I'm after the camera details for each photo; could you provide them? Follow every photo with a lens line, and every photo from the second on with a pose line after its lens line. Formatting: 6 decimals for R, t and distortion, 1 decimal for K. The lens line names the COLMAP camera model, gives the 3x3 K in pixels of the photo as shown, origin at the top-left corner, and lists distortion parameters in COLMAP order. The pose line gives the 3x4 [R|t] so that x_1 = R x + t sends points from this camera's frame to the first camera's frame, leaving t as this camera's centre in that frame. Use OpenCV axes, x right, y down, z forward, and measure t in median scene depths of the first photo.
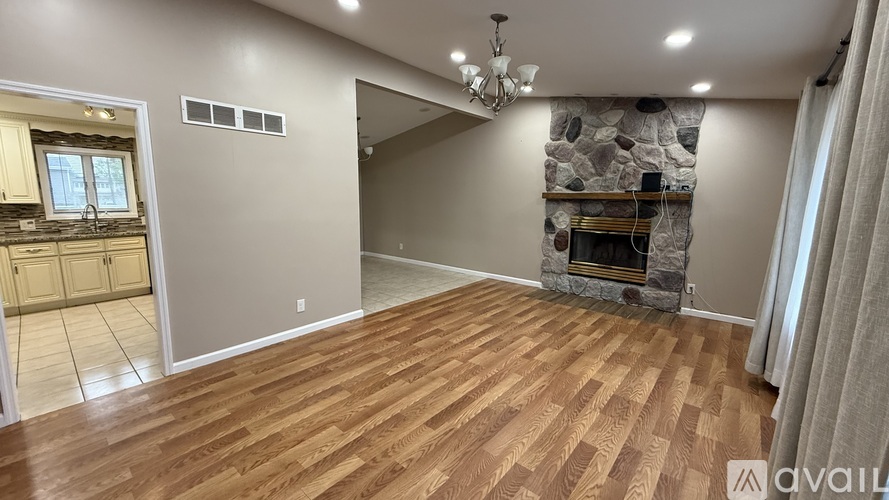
lens RADIAL K [[357.6, 0, 444.5], [0, 357.6, 250.0], [0, 0, 1]] dist [-0.000688, -0.000191]
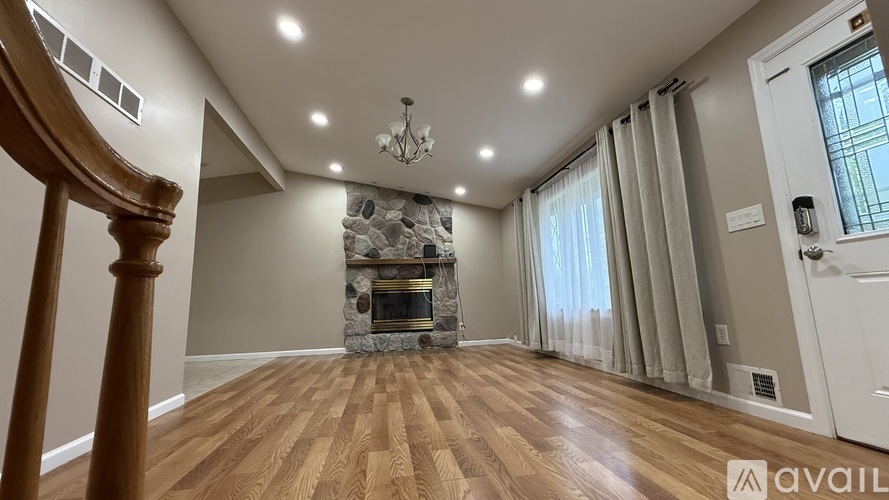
lens RADIAL K [[357.6, 0, 444.5], [0, 357.6, 250.0], [0, 0, 1]] dist [-0.000688, -0.000191]
pose [[0.629092, 0.086373, 0.772517, -0.438930], [0.162442, 0.957258, -0.239312, 0.140222], [-0.760168, 0.276038, 0.588172, 0.139139]]
